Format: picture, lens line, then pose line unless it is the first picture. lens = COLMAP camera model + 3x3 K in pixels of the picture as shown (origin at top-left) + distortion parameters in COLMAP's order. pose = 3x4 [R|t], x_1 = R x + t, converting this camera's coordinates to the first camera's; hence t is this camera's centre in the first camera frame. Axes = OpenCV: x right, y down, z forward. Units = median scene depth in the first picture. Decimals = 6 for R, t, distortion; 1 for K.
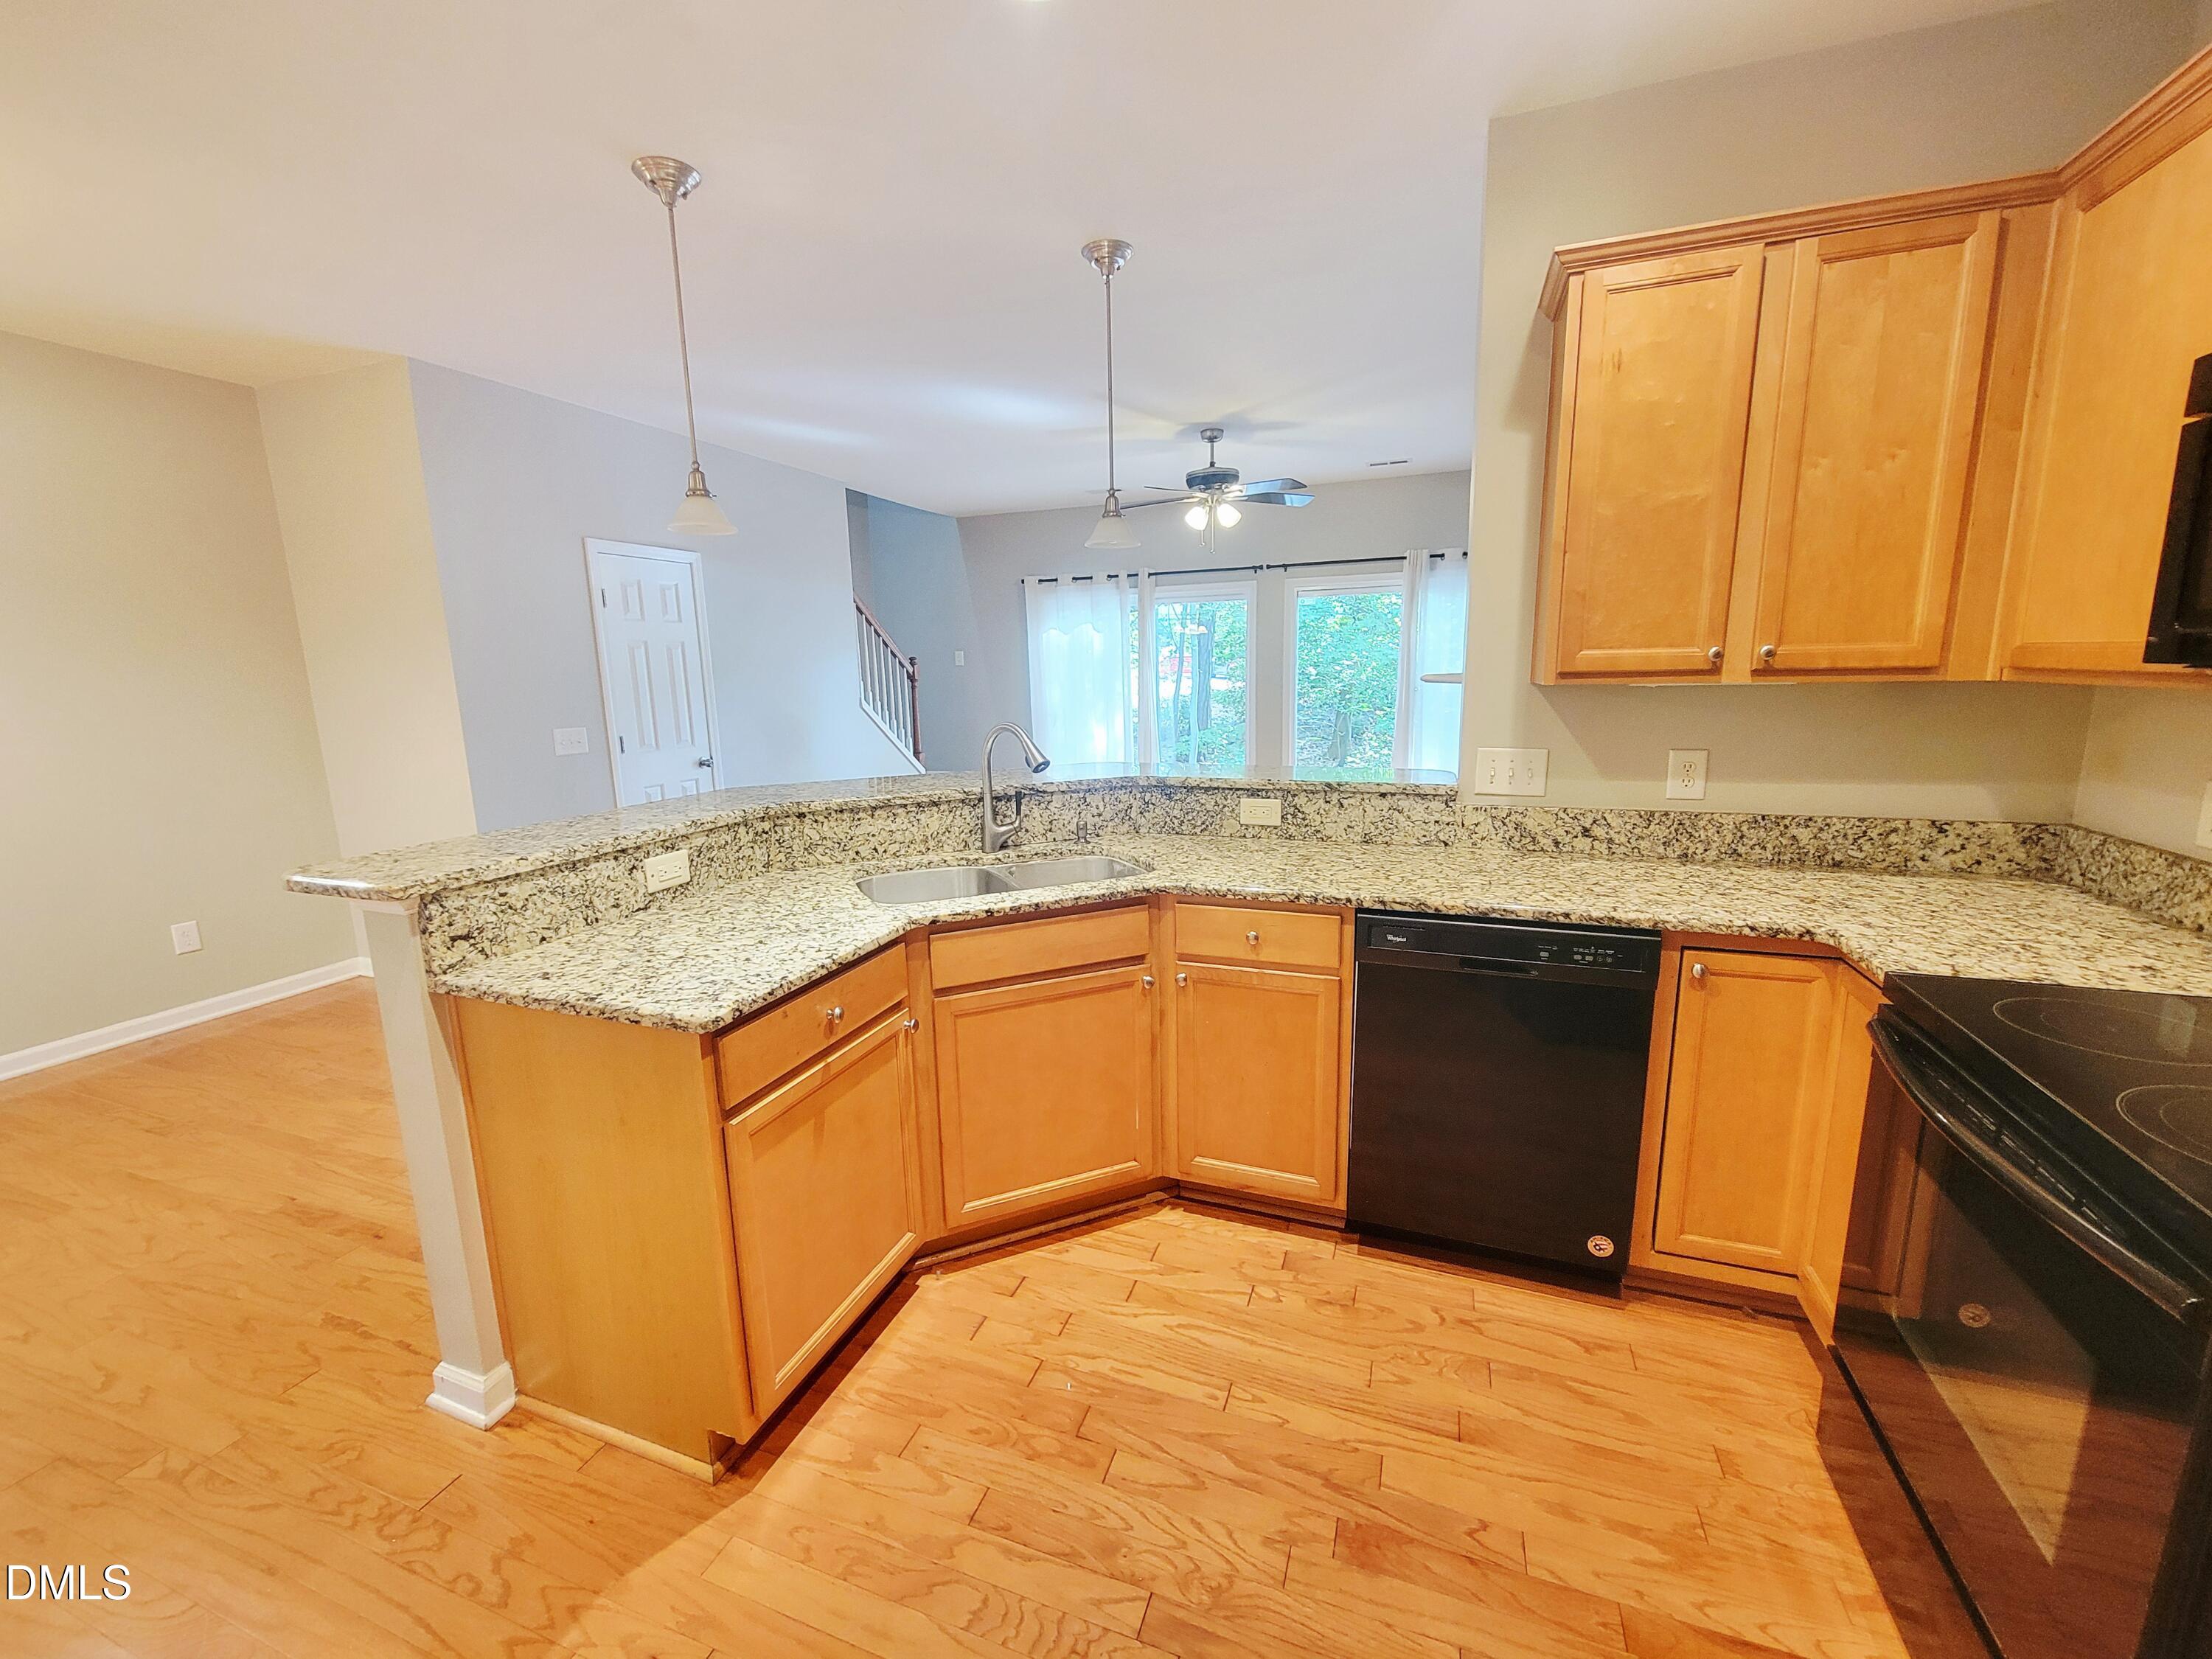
lens RADIAL K [[903.5, 0, 1106.0], [0, 903.5, 829.5], [0, 0, 1]] dist [0.015049, 0.000042]
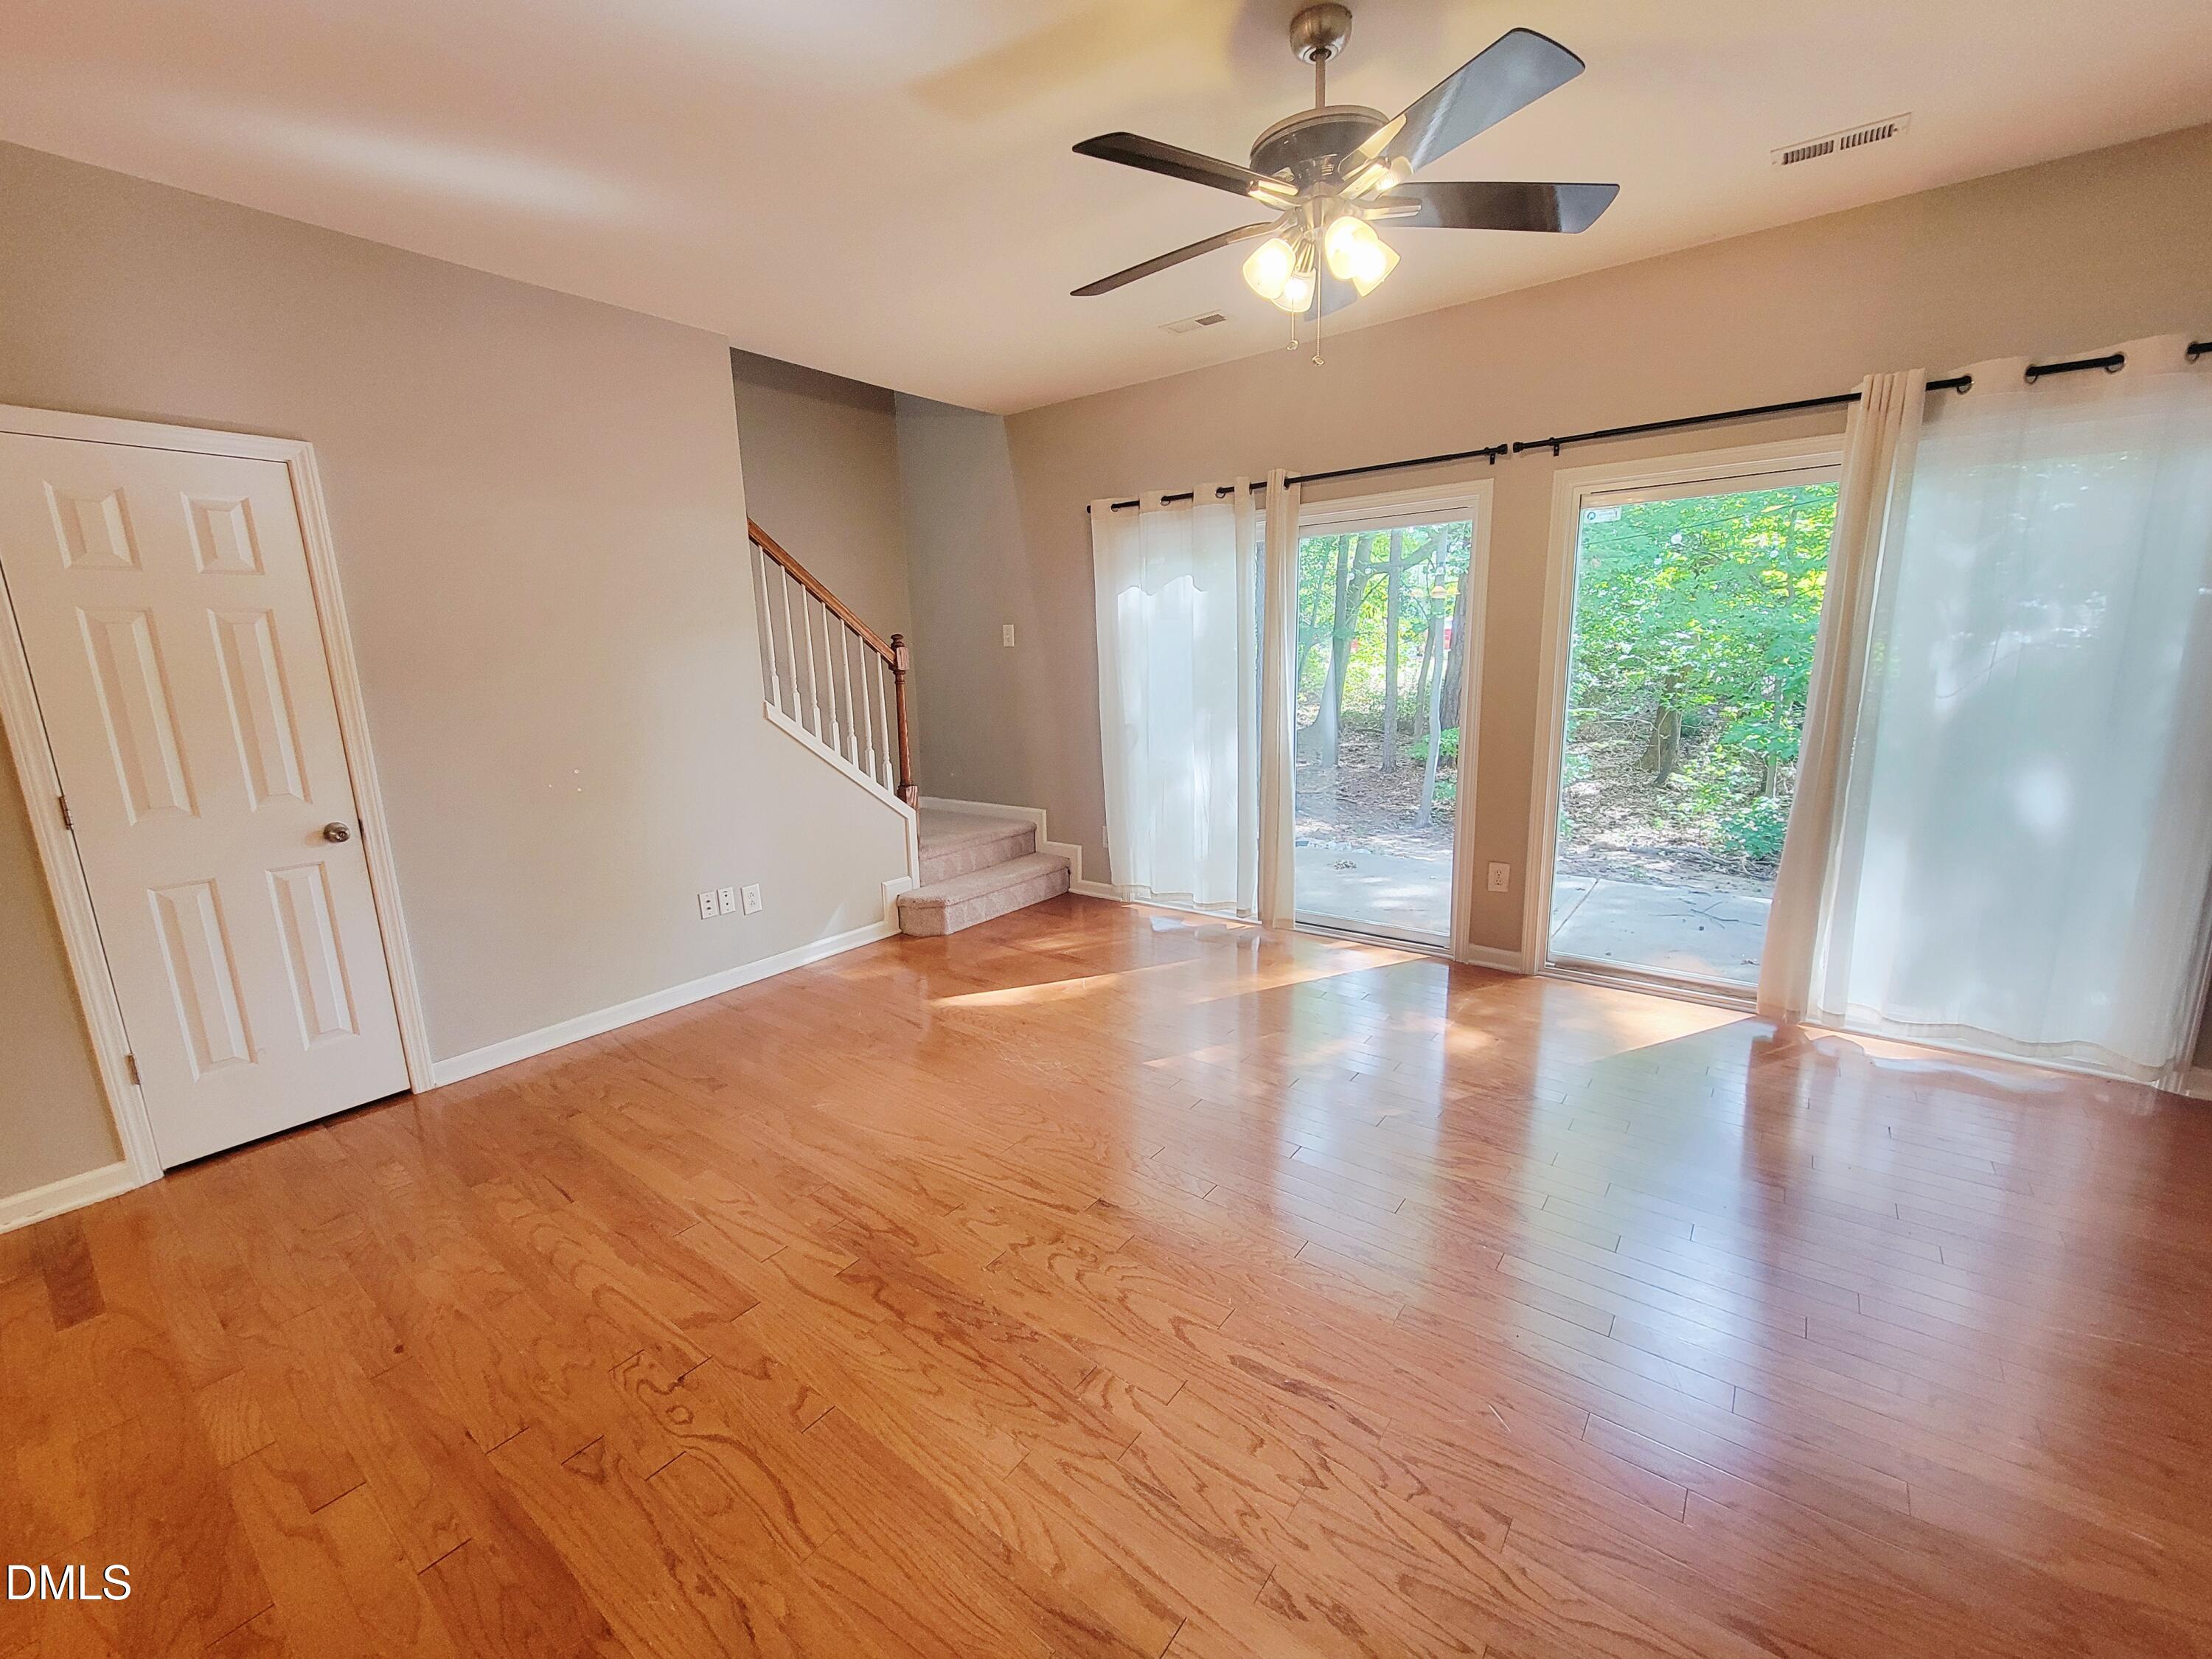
lens RADIAL K [[903.5, 0, 1106.0], [0, 903.5, 829.5], [0, 0, 1]] dist [0.015049, 0.000042]
pose [[0.956570, 0.054291, -0.286403, 0.112910], [-0.046619, 0.998349, 0.033543, -0.082858], [0.287752, -0.018735, 0.957522, 0.434458]]
